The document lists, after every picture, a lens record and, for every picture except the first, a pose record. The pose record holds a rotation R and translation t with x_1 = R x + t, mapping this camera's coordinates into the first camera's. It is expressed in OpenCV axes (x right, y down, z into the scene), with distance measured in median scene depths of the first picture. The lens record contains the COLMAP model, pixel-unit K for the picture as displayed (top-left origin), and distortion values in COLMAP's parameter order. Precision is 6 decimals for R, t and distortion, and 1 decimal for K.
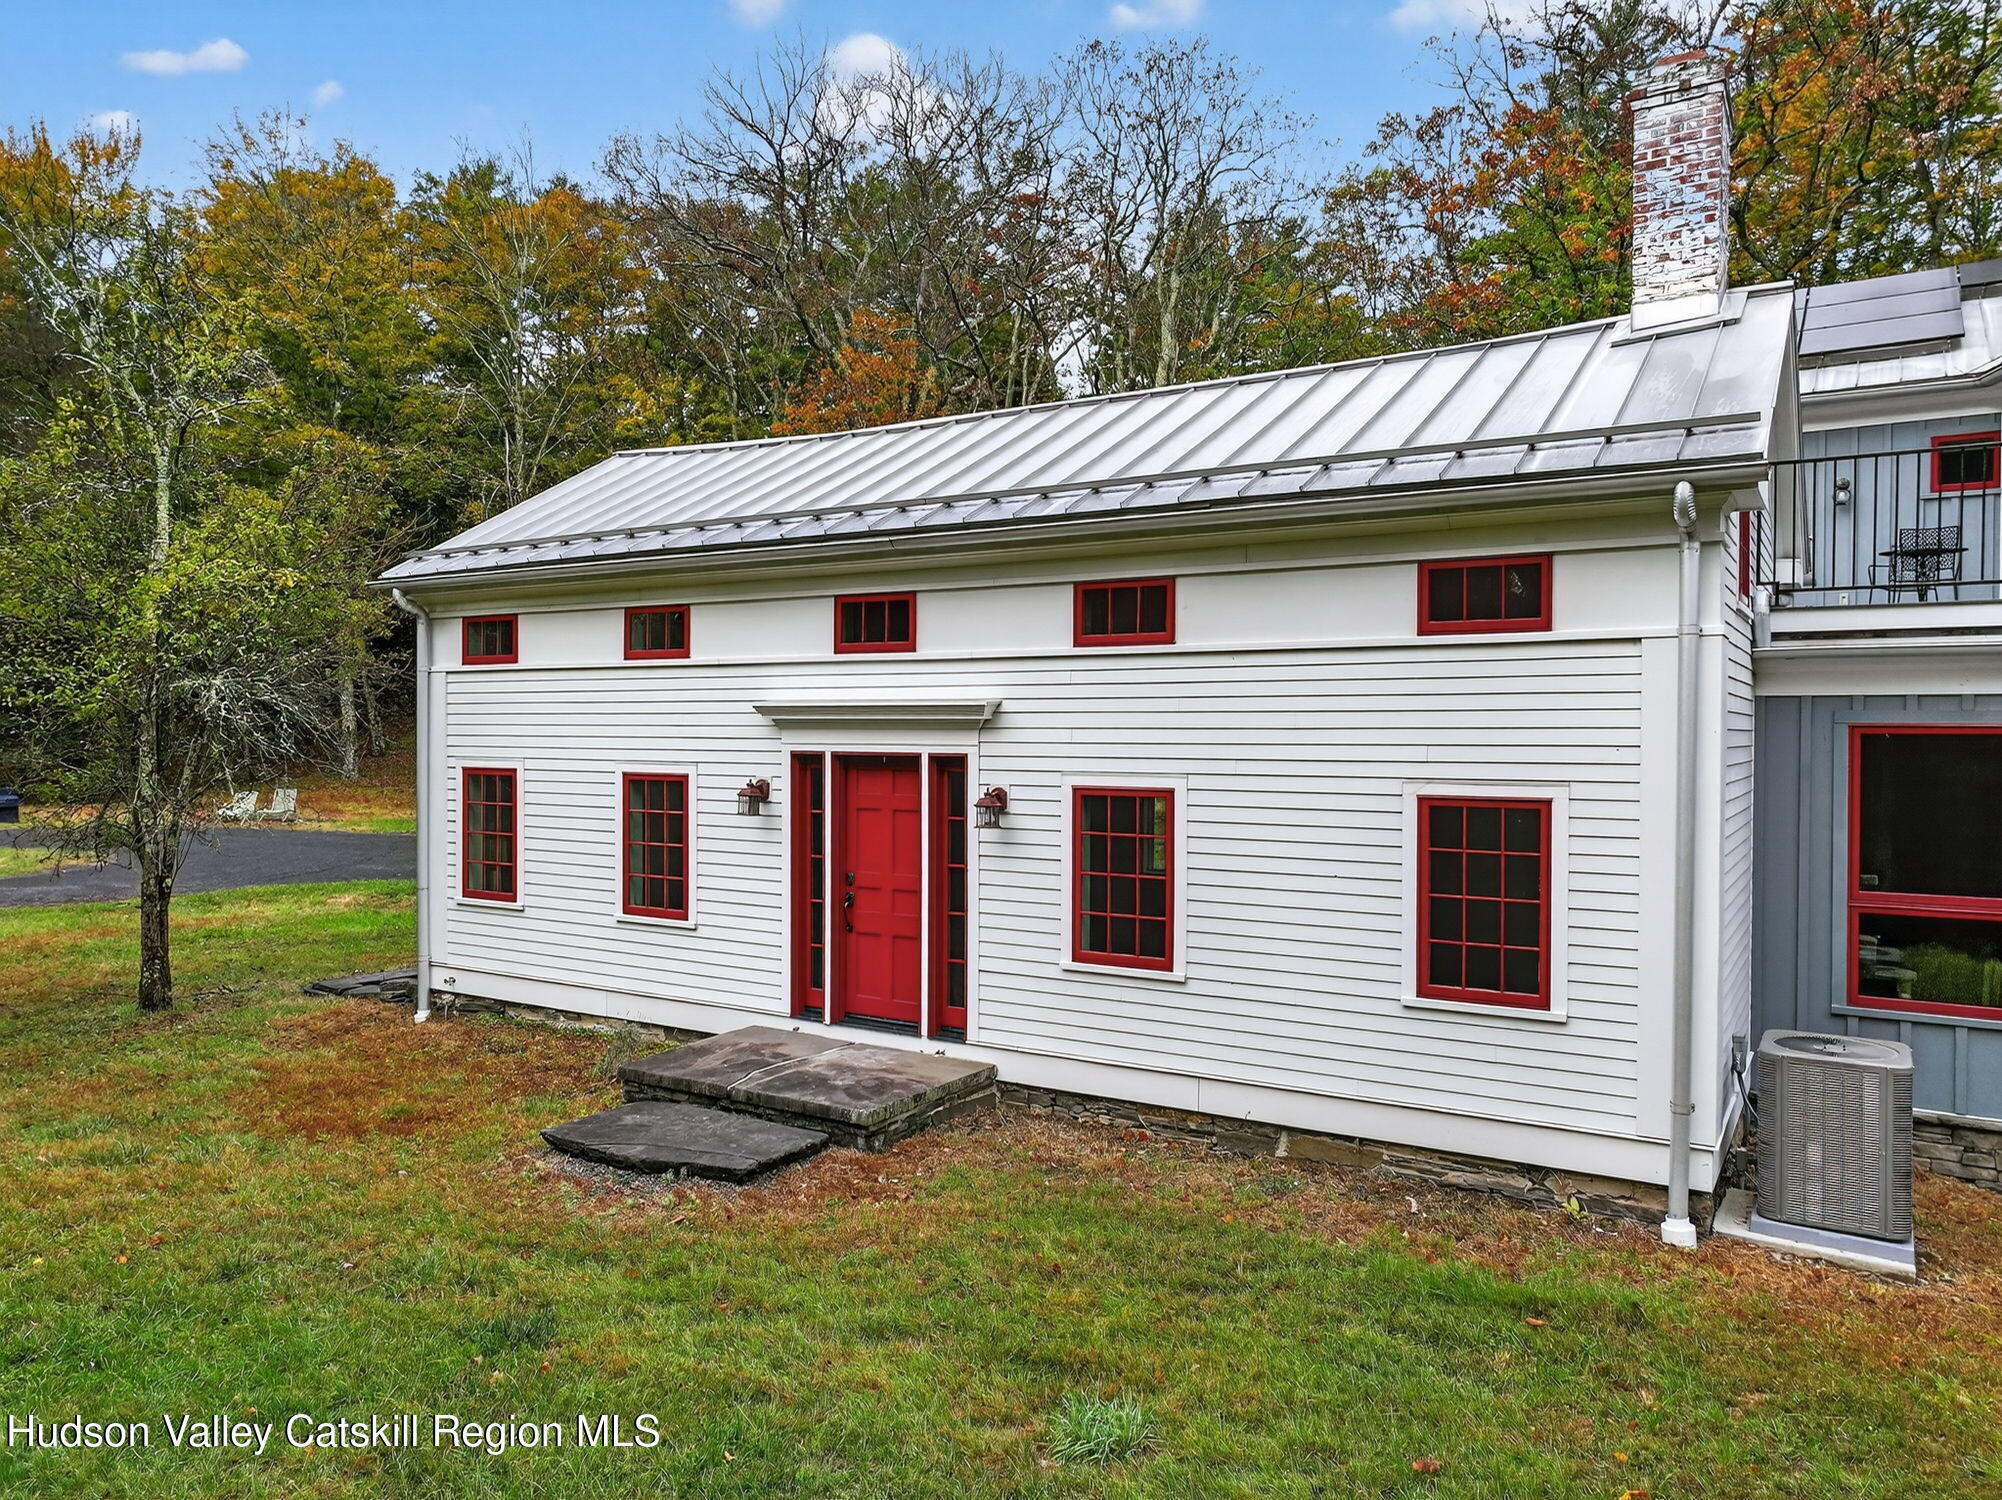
lens RADIAL K [[1397.5, 0, 1005.3], [0, 1397.5, 748.6], [0, 0, 1]] dist [-0.004648, 0.005130]
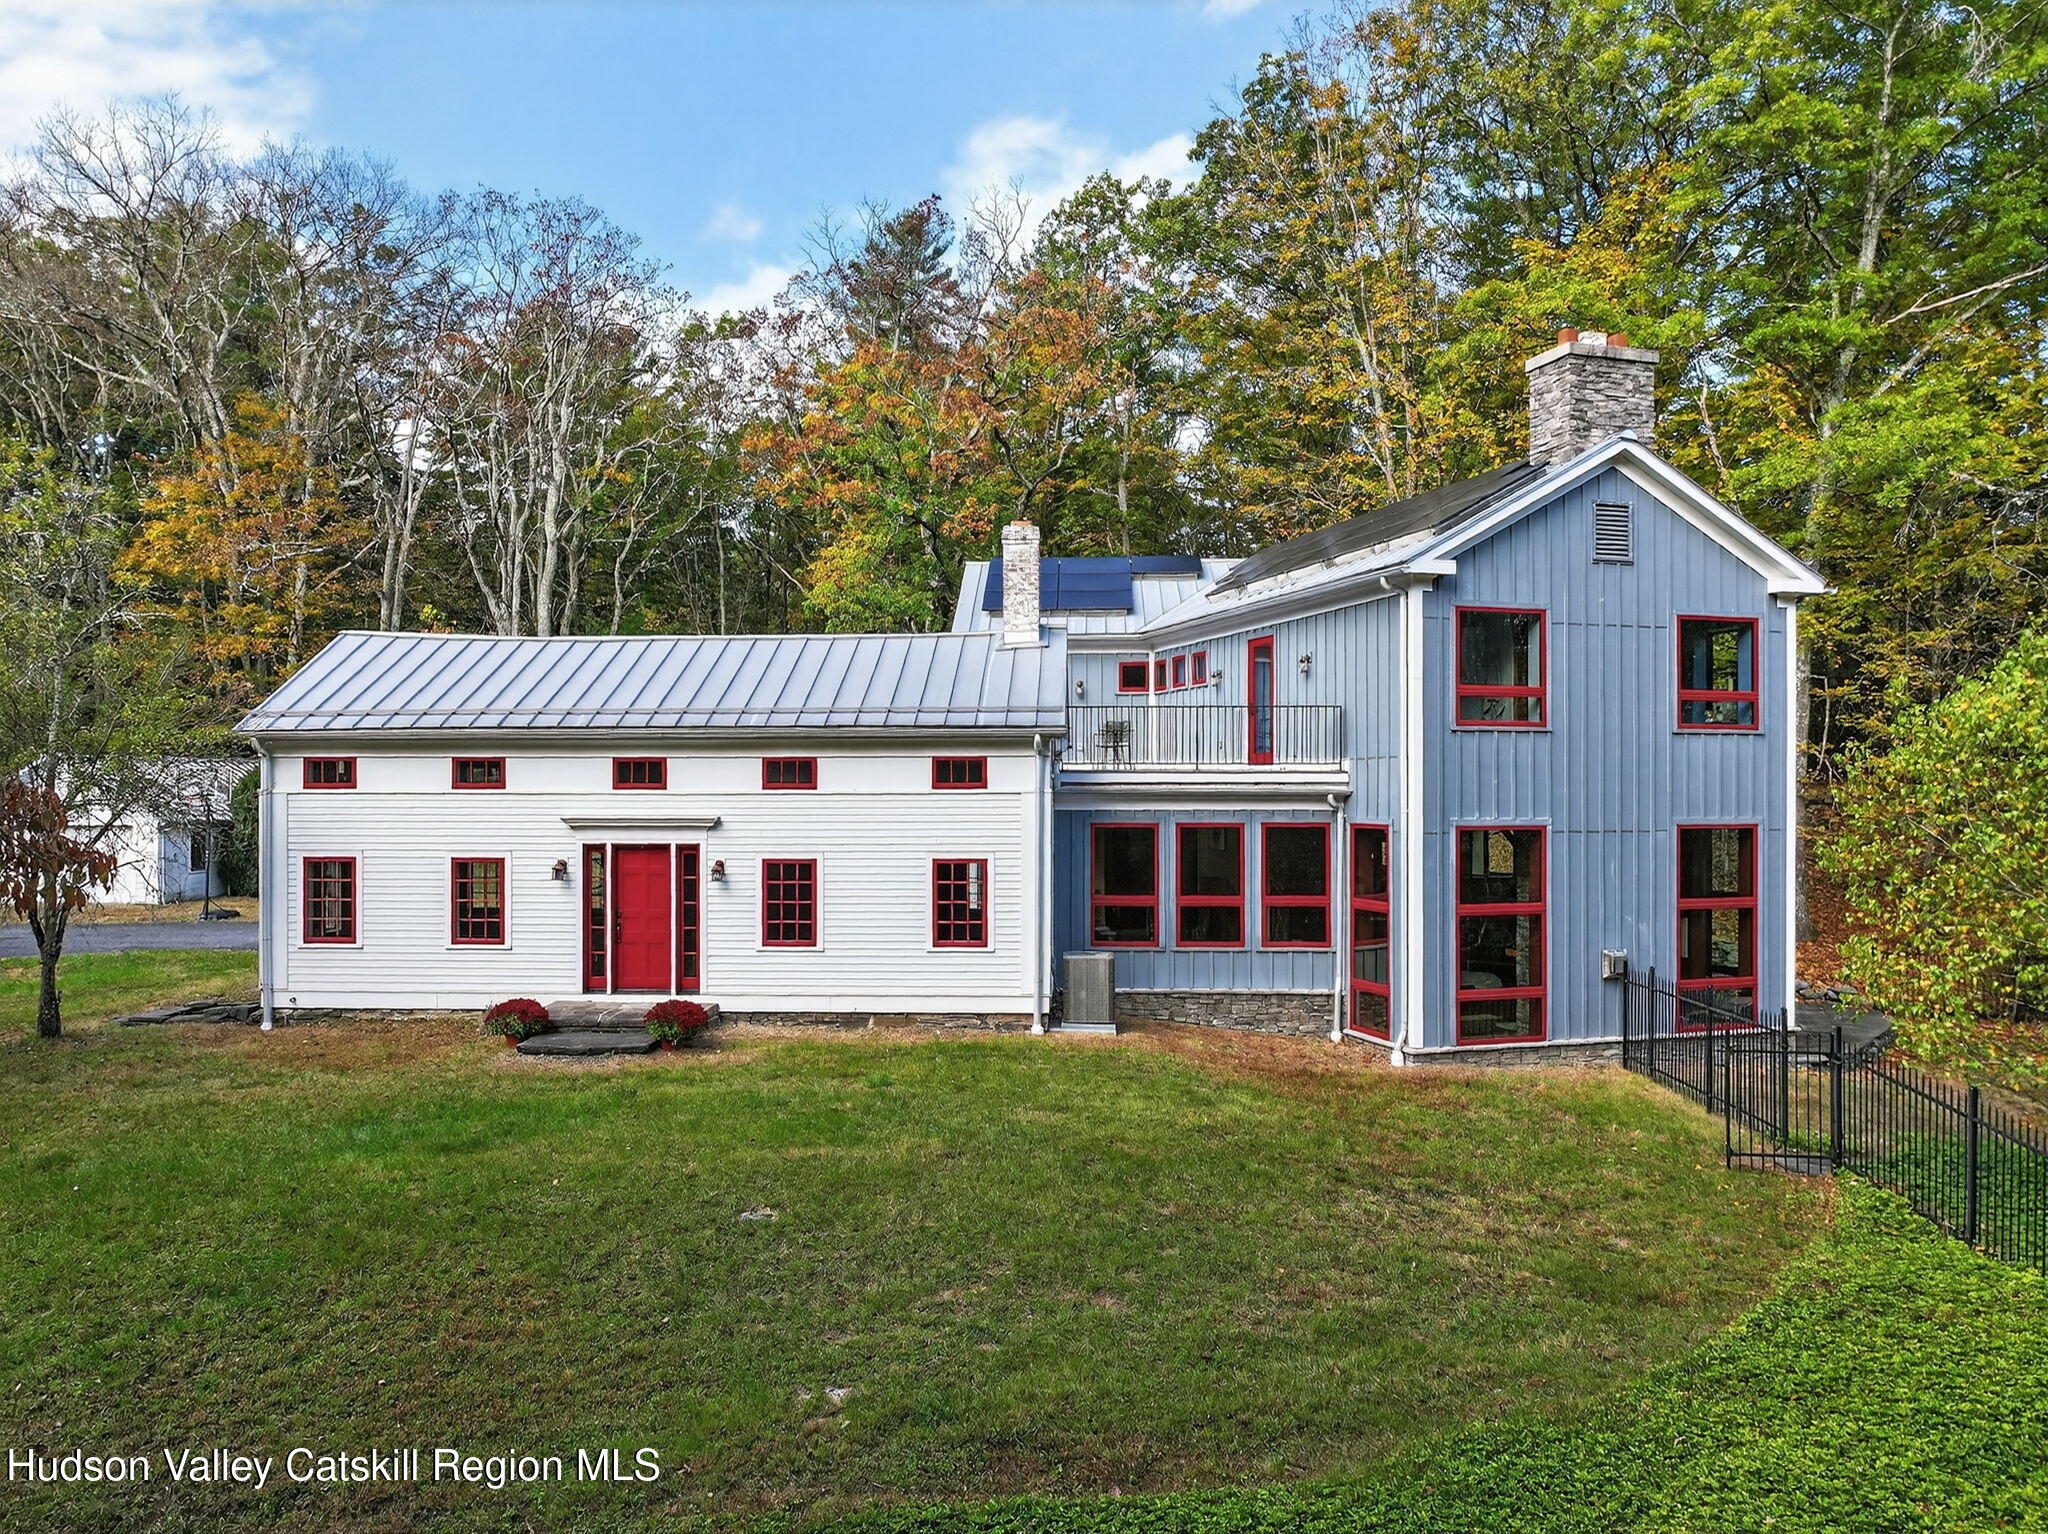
lens RADIAL K [[1429.6, 0, 1026.5], [0, 1429.6, 770.9], [0, 0, 1]] dist [-0.004648, 0.005130]
pose [[0.869485, 0.000135, 0.493960, -0.592254], [0.010878, 0.999752, -0.019422, -0.051452], [-0.493840, 0.022260, 0.869268, -0.909349]]
